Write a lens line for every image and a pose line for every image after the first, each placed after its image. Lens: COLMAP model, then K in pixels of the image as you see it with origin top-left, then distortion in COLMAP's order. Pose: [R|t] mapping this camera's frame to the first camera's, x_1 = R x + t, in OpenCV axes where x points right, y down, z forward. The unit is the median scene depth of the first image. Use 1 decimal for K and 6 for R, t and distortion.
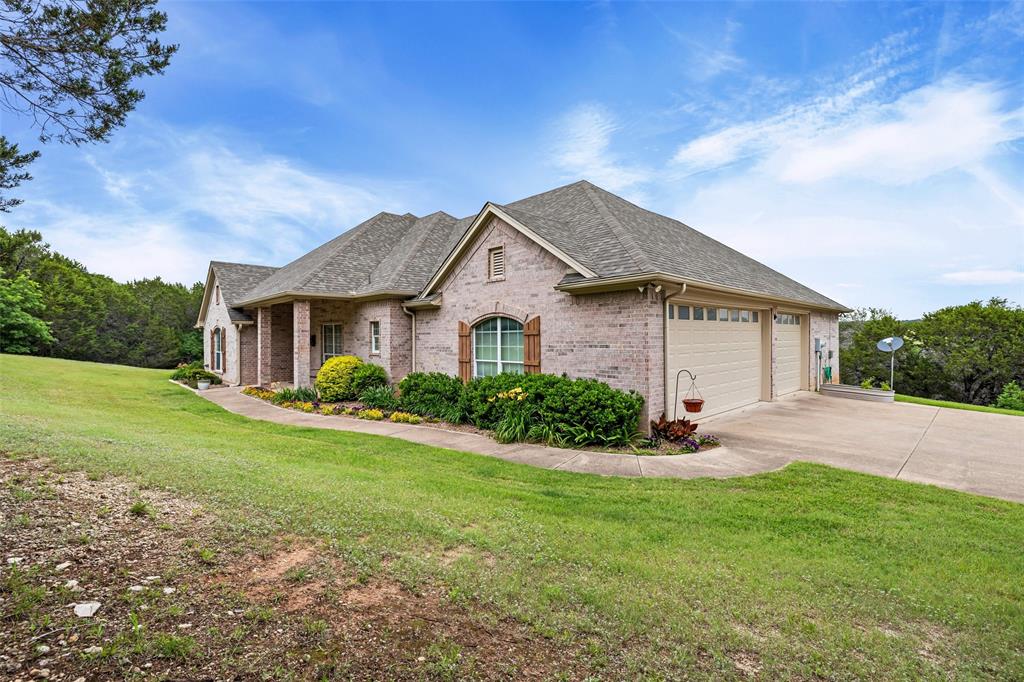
lens RADIAL K [[449.7, 0, 523.2], [0, 449.7, 337.0], [0, 0, 1]] dist [0.000253, 0.000064]
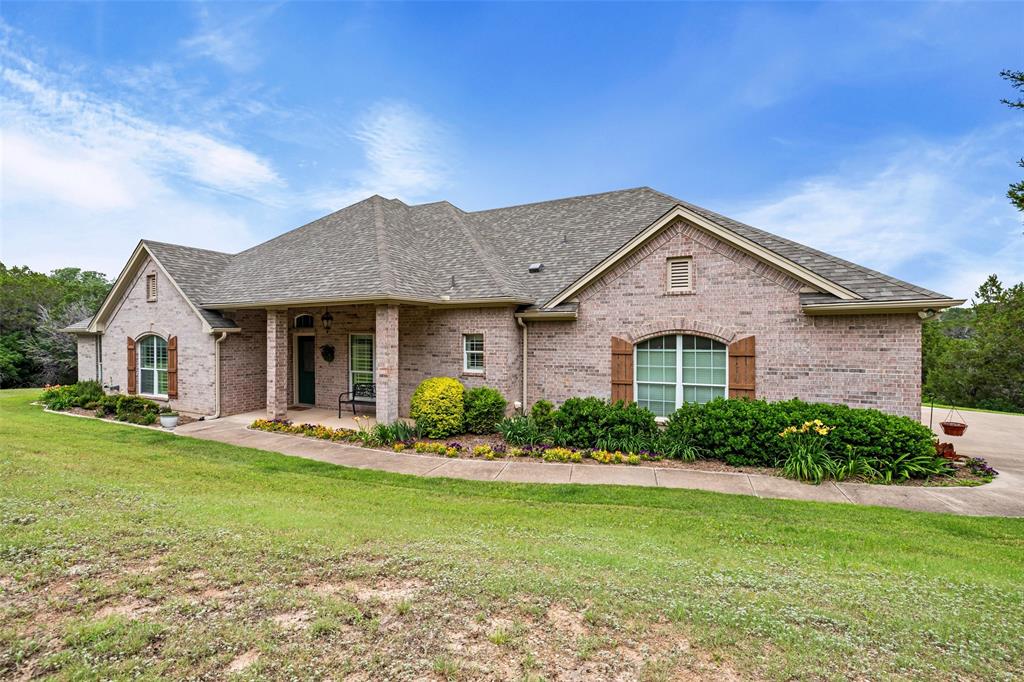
lens RADIAL K [[449.7, 0, 523.2], [0, 449.7, 337.0], [0, 0, 1]] dist [0.000253, 0.000064]
pose [[0.945708, 0.006046, 0.324962, -0.604866], [-0.006283, 0.999980, -0.000320, -0.034871], [-0.324957, -0.001740, 0.945727, 0.241681]]
